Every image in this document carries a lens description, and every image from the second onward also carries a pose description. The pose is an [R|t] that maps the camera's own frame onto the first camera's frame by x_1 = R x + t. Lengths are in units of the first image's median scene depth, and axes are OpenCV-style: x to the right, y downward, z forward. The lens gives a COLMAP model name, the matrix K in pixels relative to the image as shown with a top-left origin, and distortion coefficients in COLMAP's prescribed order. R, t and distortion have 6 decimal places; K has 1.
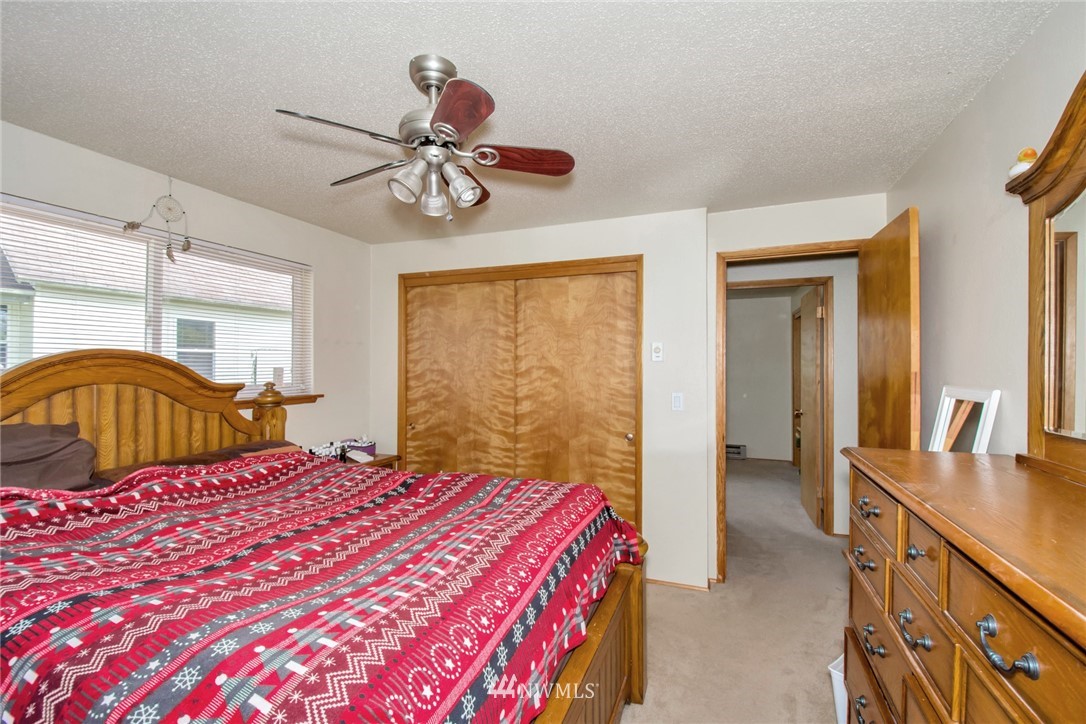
lens RADIAL K [[481.4, 0, 549.5], [0, 481.4, 370.5], [0, 0, 1]] dist [0.002791, -0.021473]
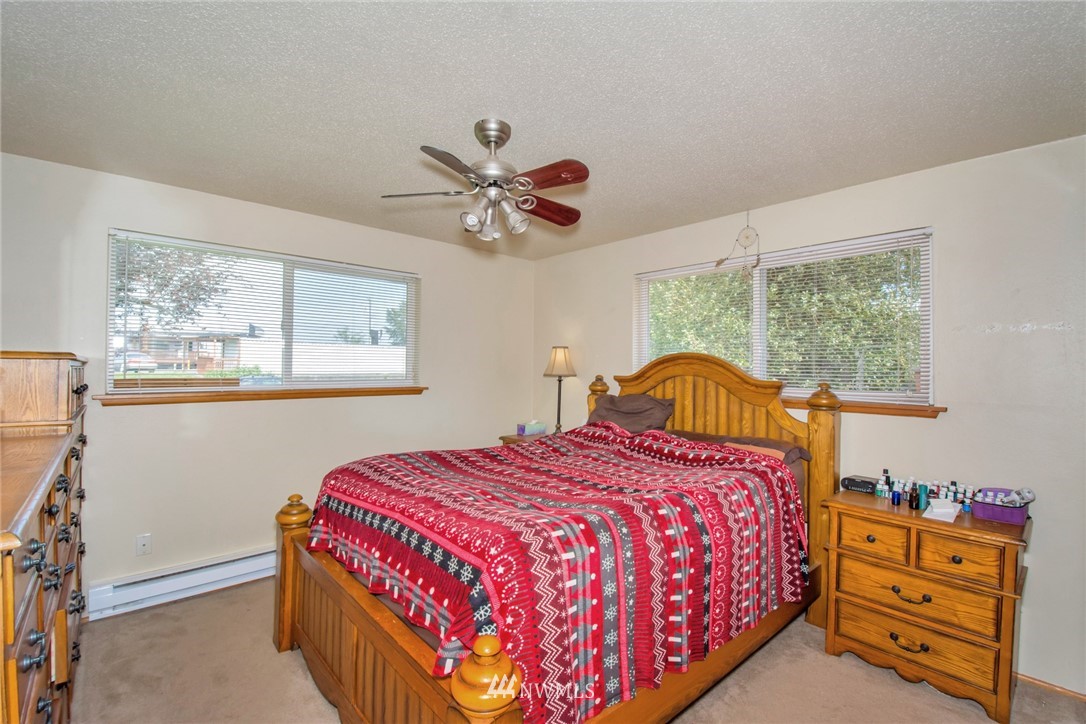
lens RADIAL K [[481.4, 0, 549.5], [0, 481.4, 370.5], [0, 0, 1]] dist [0.002791, -0.021473]
pose [[-0.455409, 0.004594, -0.890270, 0.609000], [-0.019412, 0.999698, 0.015089, -0.003337], [0.890070, 0.024154, -0.455183, 1.263357]]
